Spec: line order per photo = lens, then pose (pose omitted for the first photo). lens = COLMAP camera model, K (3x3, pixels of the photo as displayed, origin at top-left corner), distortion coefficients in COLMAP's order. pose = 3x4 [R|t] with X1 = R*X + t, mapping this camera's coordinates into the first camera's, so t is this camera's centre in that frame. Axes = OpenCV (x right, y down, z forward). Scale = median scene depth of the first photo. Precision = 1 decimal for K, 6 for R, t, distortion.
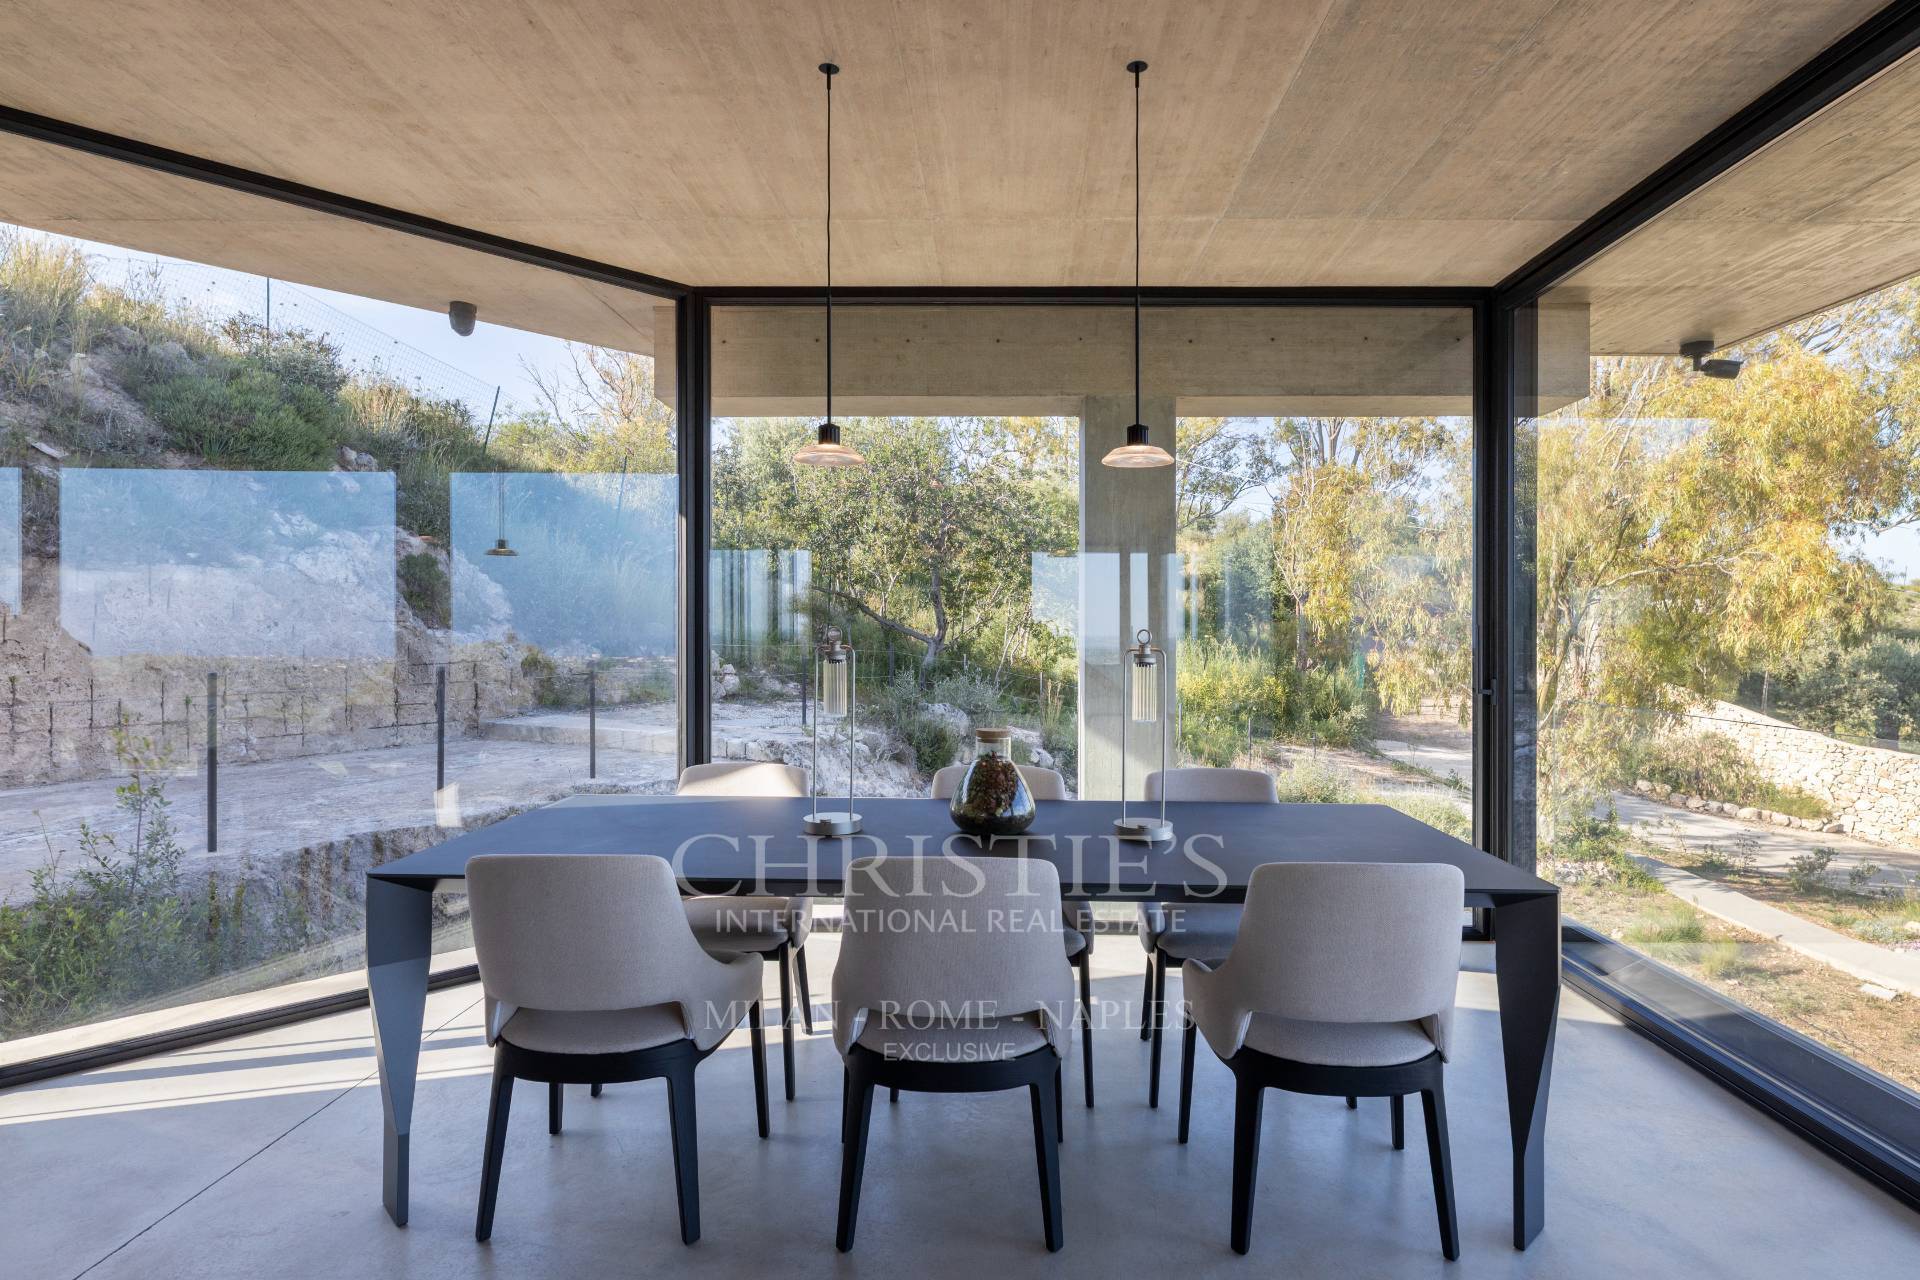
lens RADIAL K [[1176.3, 0, 960.0], [0, 1176.3, 640.0], [0, 0, 1]] dist [-0.034463, -0.000393]
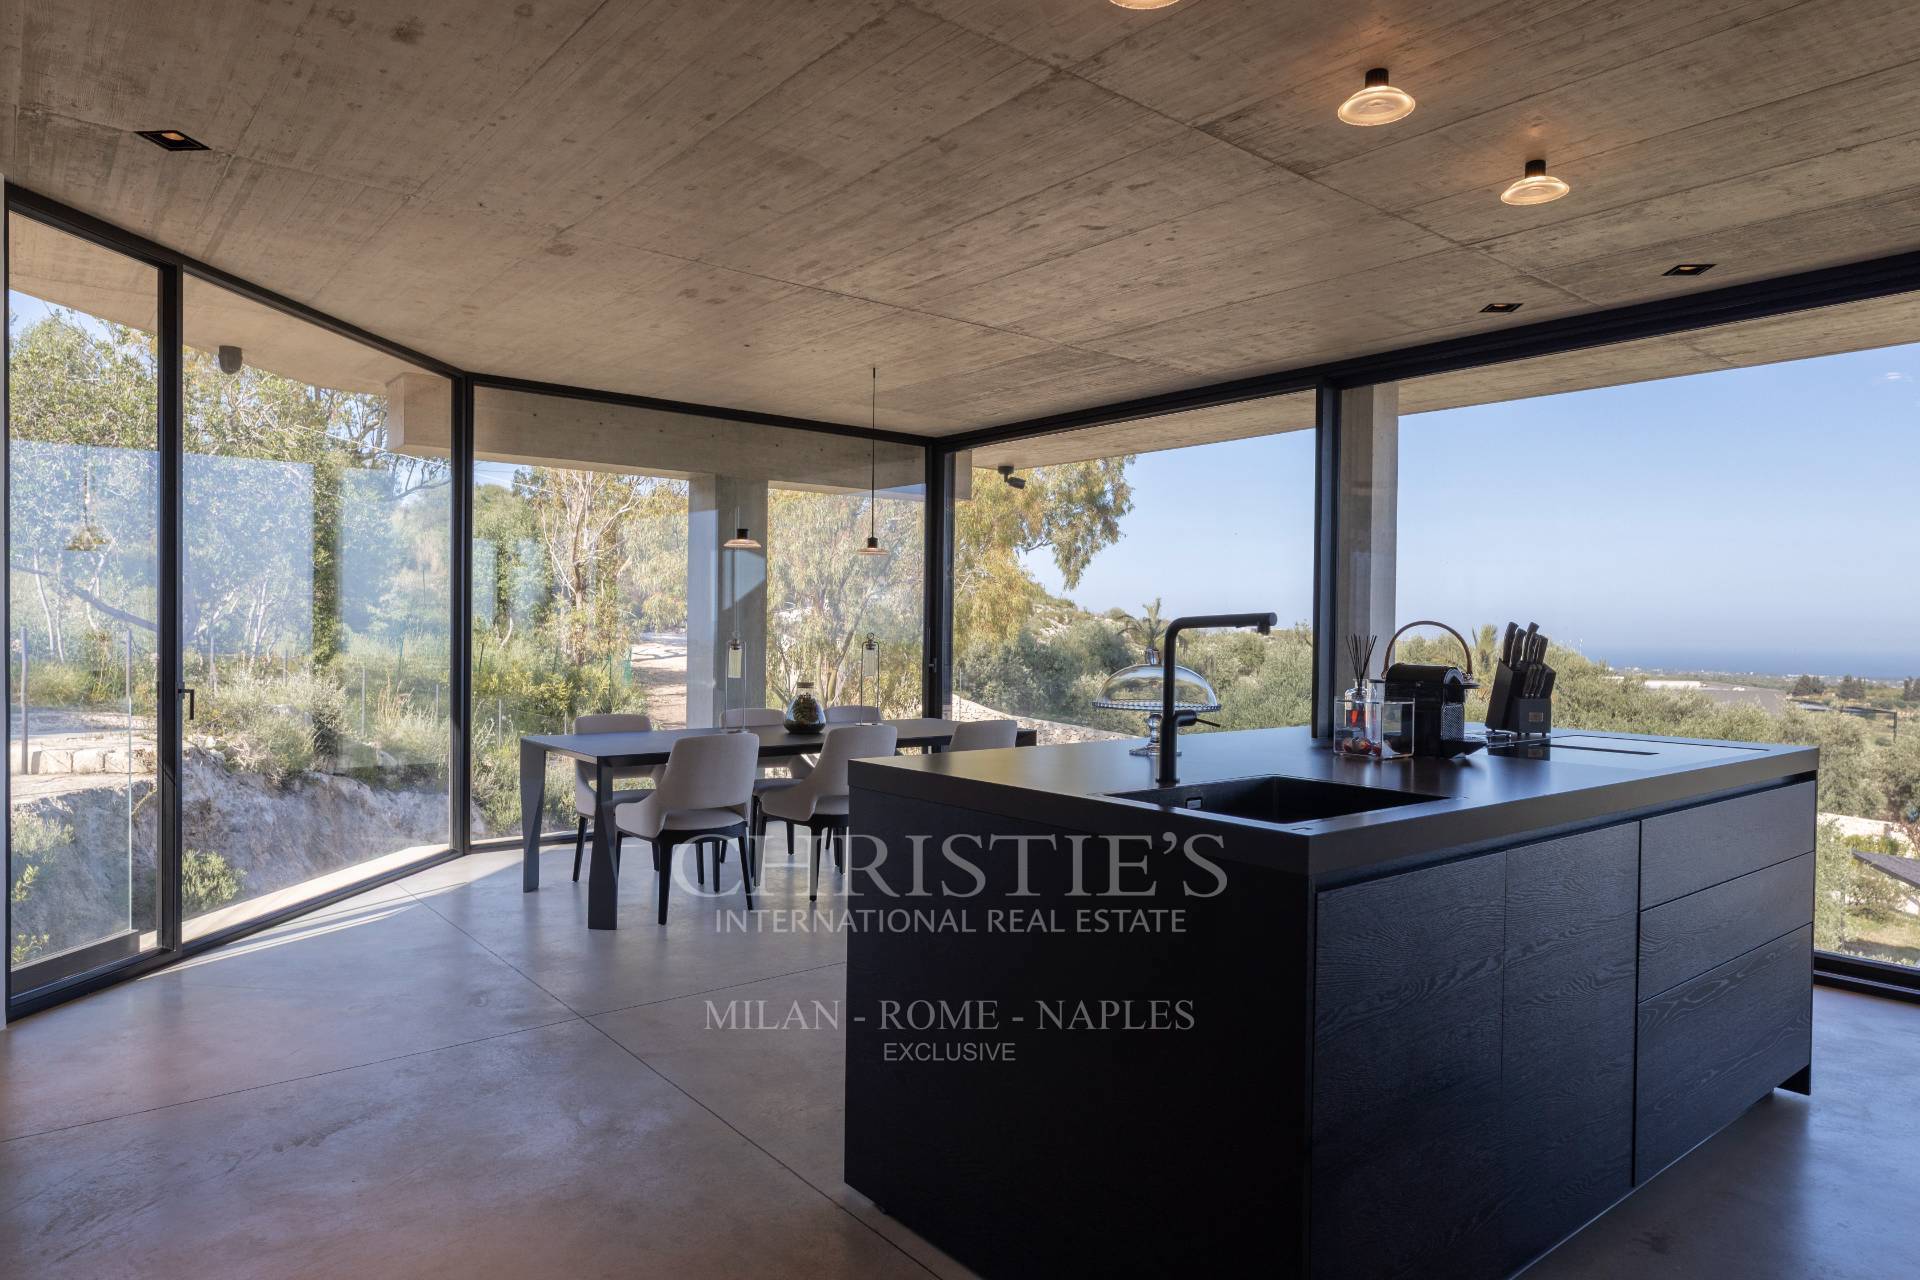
lens RADIAL K [[1176.3, 0, 960.0], [0, 1176.3, 640.0], [0, 0, 1]] dist [-0.034463, -0.000393]
pose [[0.769241, -0.013439, 0.638817, -0.667826], [0.002766, 0.999839, 0.017703, -0.005306], [-0.638953, -0.011851, 0.769155, -0.451973]]
